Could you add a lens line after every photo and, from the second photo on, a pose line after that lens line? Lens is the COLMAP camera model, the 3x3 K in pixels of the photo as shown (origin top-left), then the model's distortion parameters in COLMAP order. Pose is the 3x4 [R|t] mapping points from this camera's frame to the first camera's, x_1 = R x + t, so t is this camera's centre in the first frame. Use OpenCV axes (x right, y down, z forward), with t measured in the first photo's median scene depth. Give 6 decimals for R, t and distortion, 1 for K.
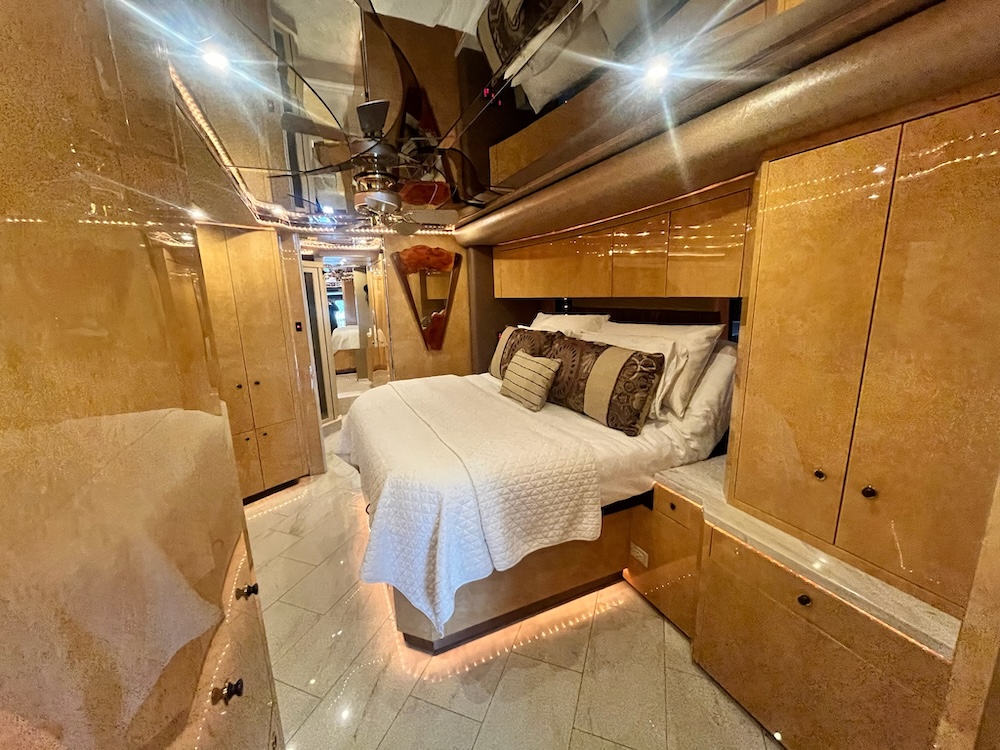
lens RADIAL K [[404.8, 0, 501.1], [0, 404.8, 375.8], [0, 0, 1]] dist [-0.001904, 0.000145]
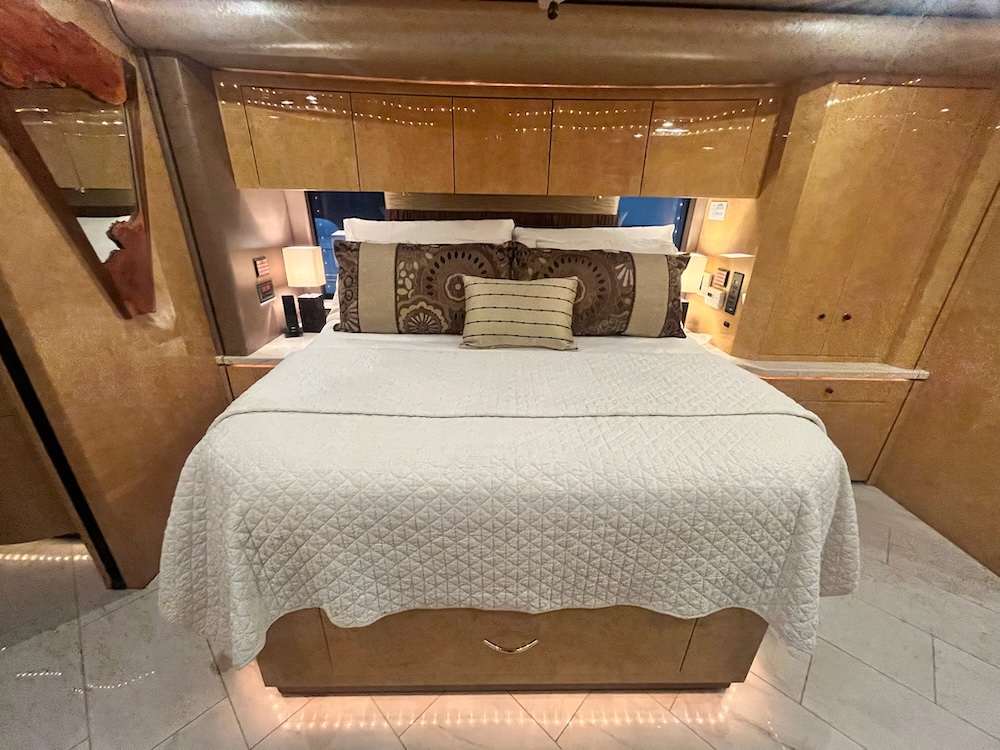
lens RADIAL K [[404.8, 0, 498.9], [0, 404.8, 374.7], [0, 0, 1]] dist [-0.001904, 0.000145]
pose [[0.400867, -0.333640, 0.853224, -0.700835], [0.153753, 0.942619, 0.296359, -0.127198], [-0.903142, 0.012385, 0.429163, 0.871087]]
